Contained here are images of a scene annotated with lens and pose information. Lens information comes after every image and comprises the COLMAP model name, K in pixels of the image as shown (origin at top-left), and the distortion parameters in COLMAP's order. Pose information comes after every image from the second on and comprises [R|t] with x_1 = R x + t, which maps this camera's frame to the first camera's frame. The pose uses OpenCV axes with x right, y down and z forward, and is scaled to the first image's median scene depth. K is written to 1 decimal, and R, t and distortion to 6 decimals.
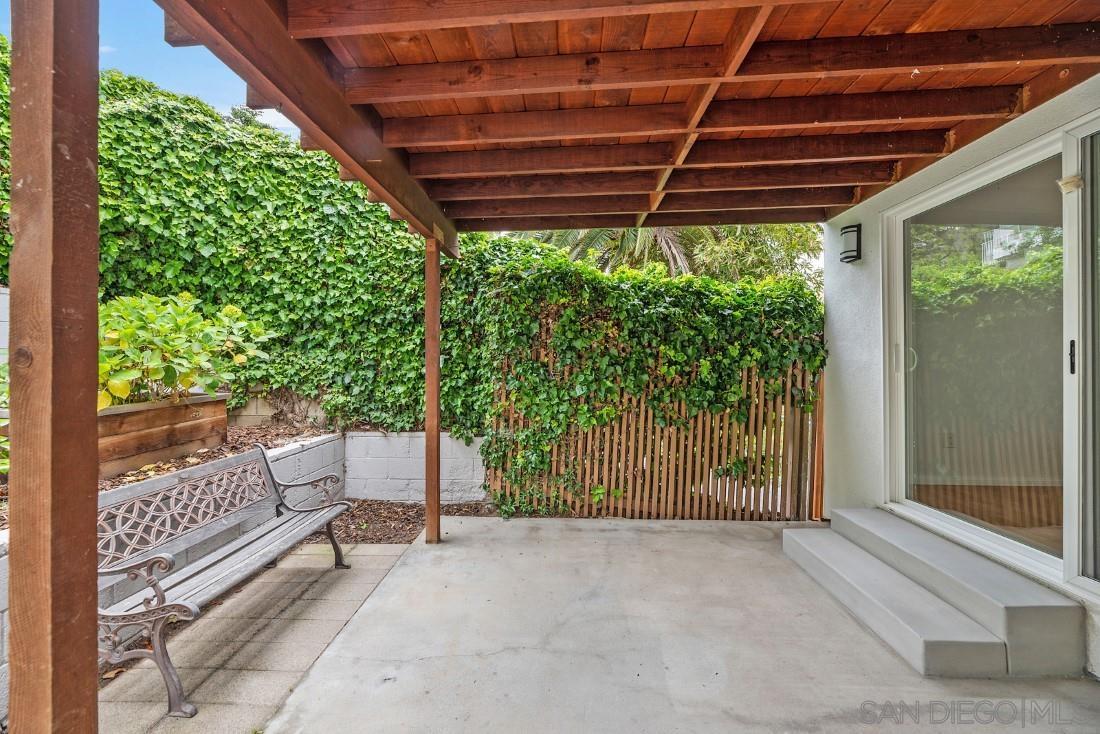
lens RADIAL K [[468.1, 0, 540.4], [0, 468.1, 365.4], [0, 0, 1]] dist [-0.002403, 0.000003]
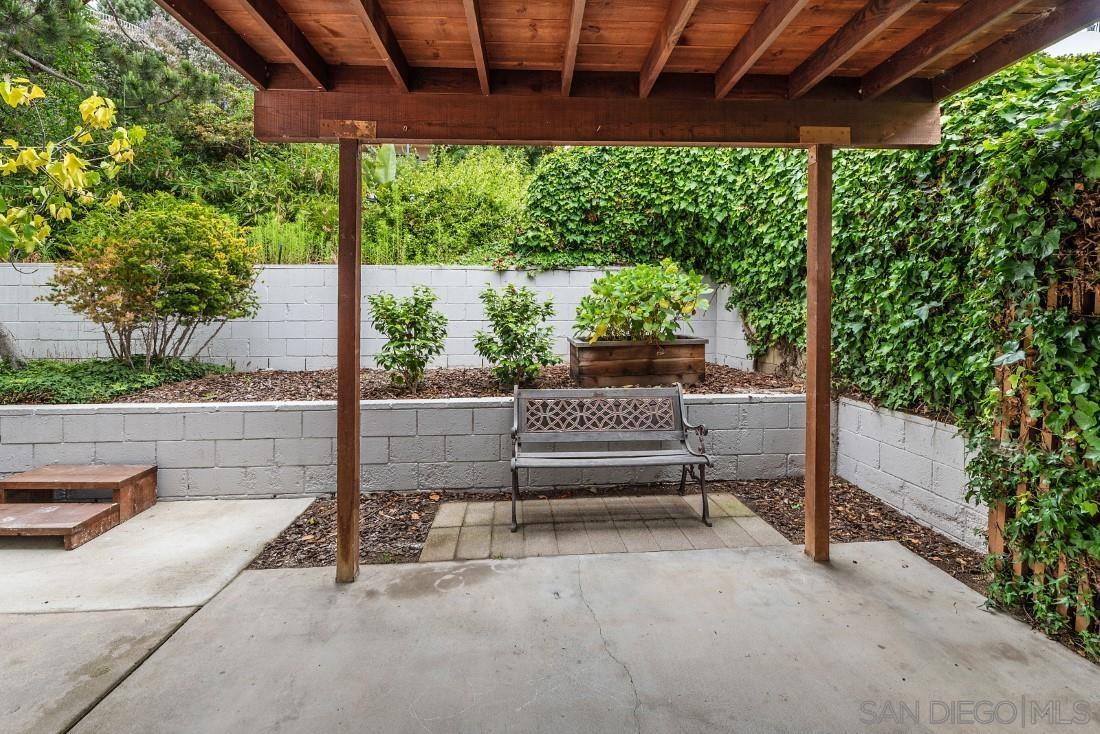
lens RADIAL K [[468.1, 0, 532.4], [0, 468.1, 313.5], [0, 0, 1]] dist [-0.002403, 0.000003]
pose [[0.081926, 0.006054, -0.996620, 0.415979], [-0.003424, 0.999977, 0.005793, -0.008603], [0.996633, 0.002938, 0.081945, 0.441807]]
